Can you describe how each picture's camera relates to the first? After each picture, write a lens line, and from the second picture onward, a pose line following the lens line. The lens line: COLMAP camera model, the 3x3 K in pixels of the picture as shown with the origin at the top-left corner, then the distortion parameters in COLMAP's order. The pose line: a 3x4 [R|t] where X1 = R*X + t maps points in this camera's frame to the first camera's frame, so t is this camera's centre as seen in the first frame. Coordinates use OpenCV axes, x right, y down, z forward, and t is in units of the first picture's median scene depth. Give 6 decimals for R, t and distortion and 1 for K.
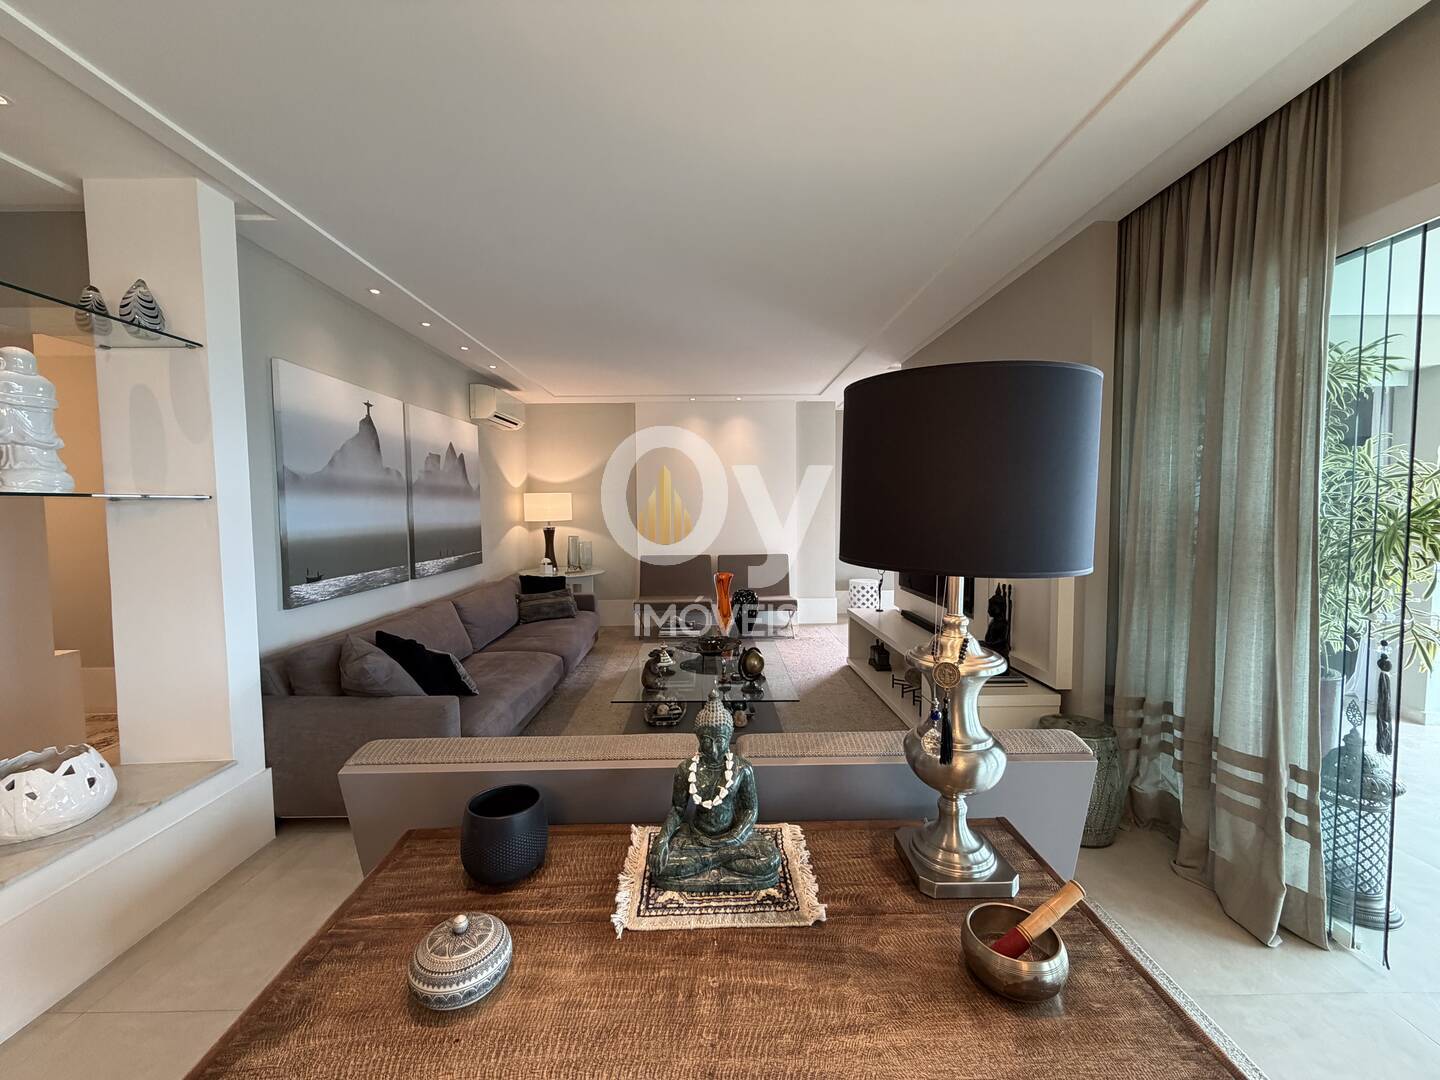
lens RADIAL K [[573.7, 0, 714.2], [0, 573.7, 538.6], [0, 0, 1]] dist [-0.000178, 0.000034]
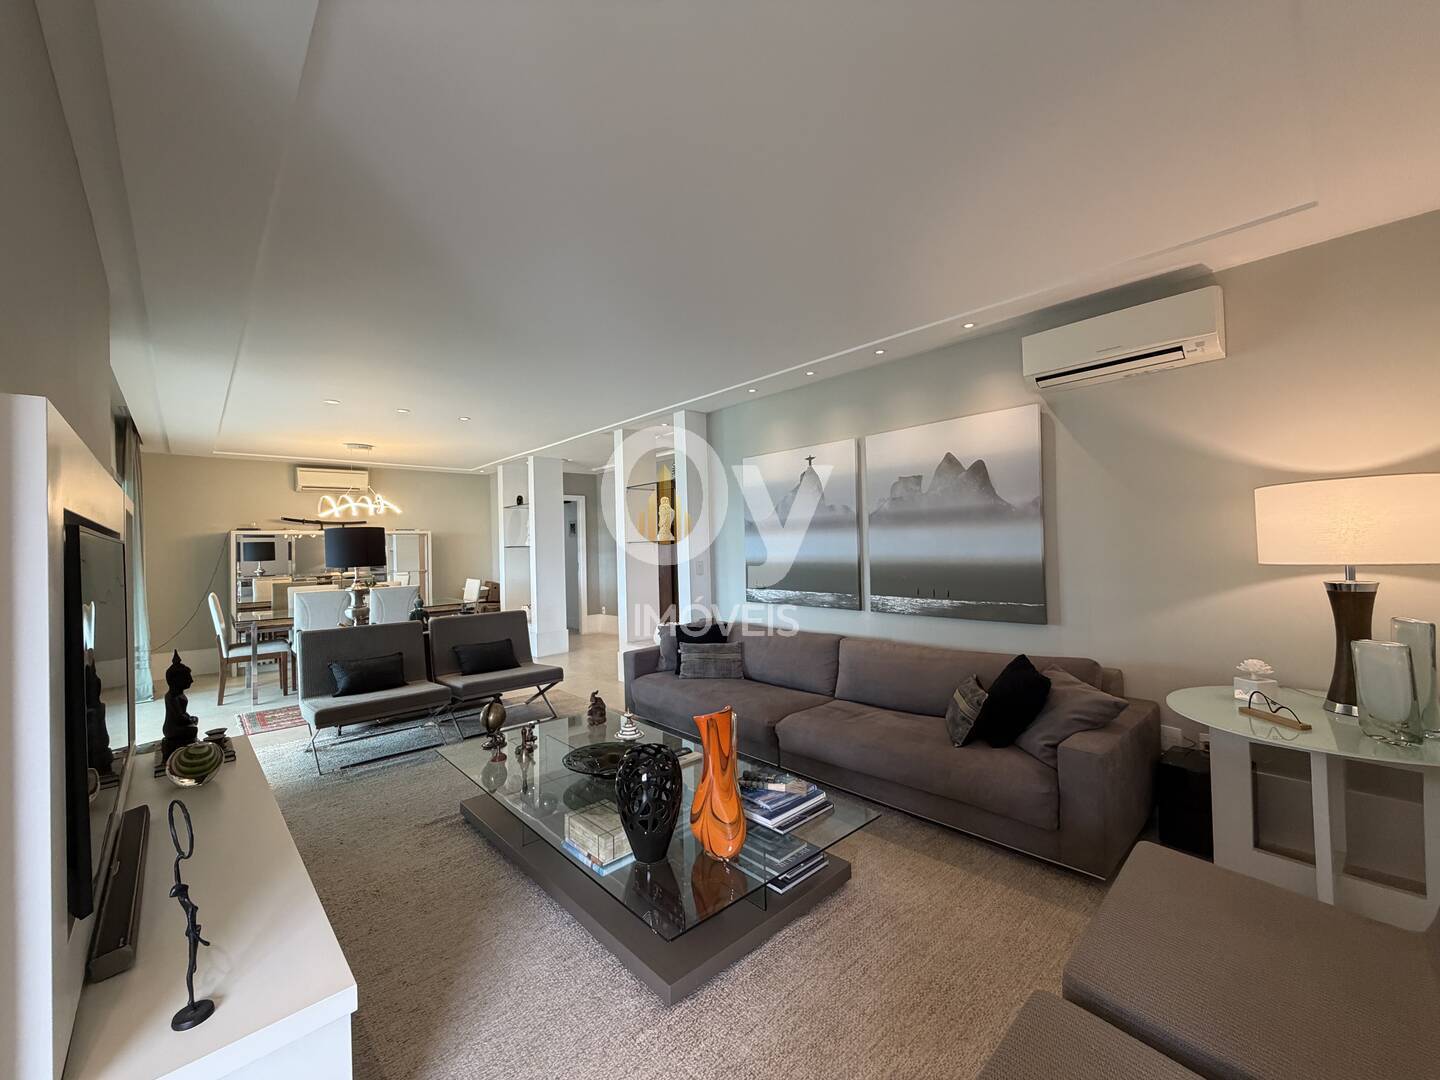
lens RADIAL K [[573.7, 0, 714.2], [0, 573.7, 538.6], [0, 0, 1]] dist [-0.000178, 0.000034]
pose [[-0.741329, 0.011558, -0.671042, 0.366154], [-0.009215, 0.999582, 0.027397, -0.084966], [0.671079, 0.026494, -0.740913, 1.664974]]
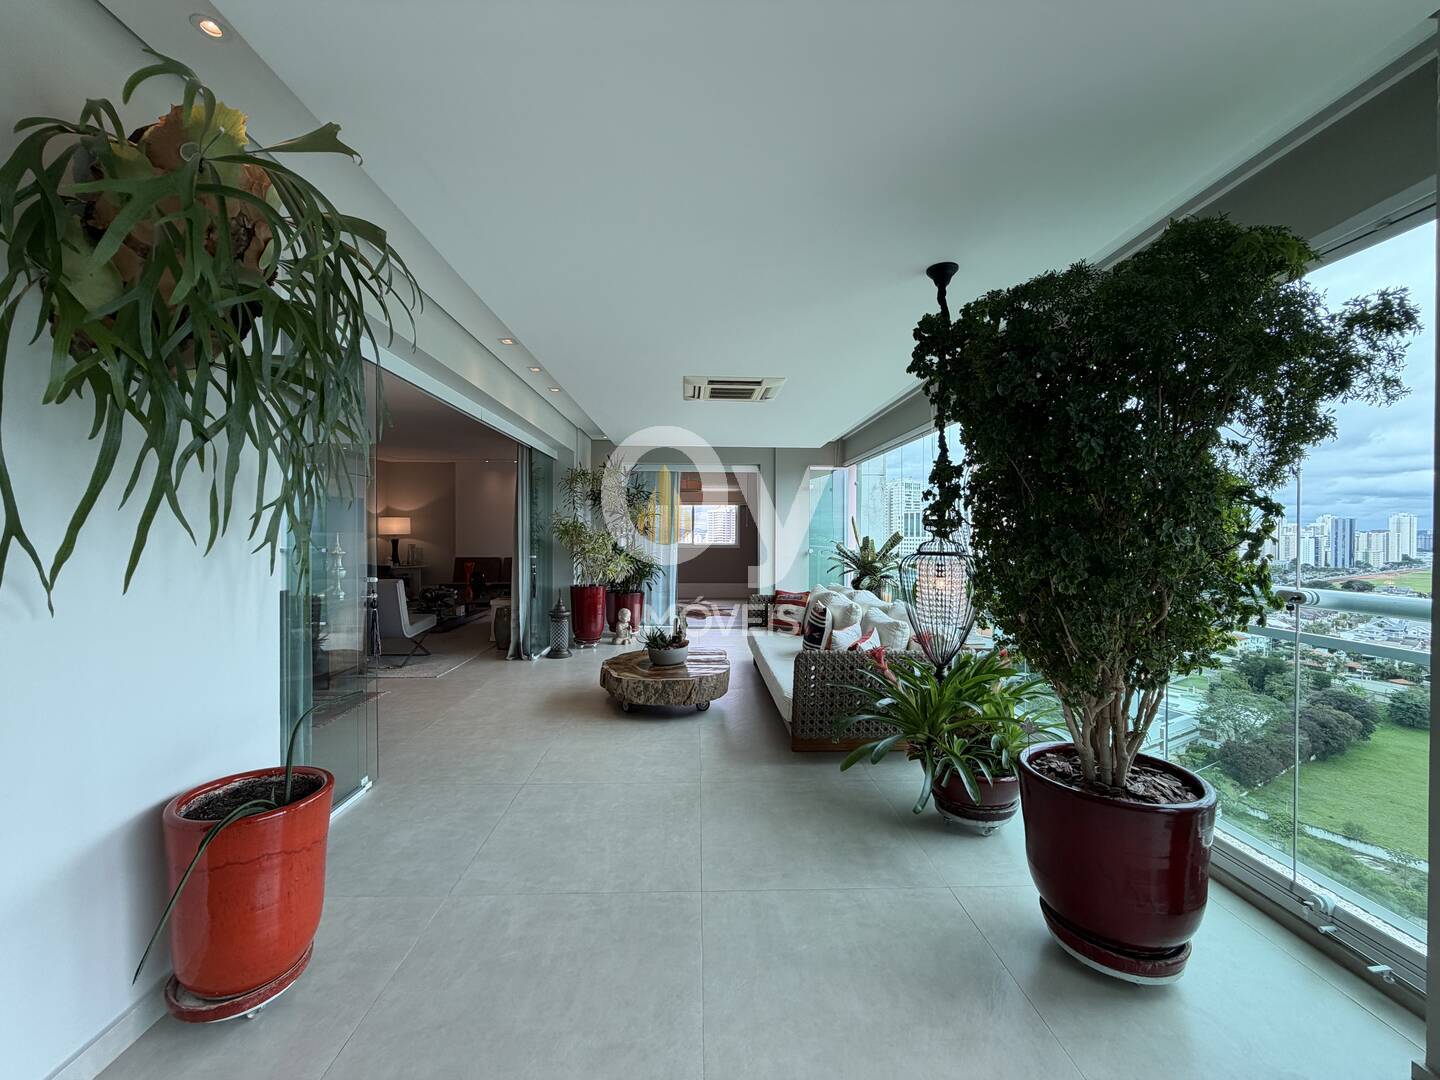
lens RADIAL K [[575.3, 0, 714.9], [0, 575.3, 535.3], [0, 0, 1]] dist [0.000216, 0.000129]
pose [[0.999582, 0.011404, 0.026585, 0.959009], [-0.009991, 0.998562, -0.052677, 0.079619], [-0.027147, 0.052389, 0.998258, -1.084062]]
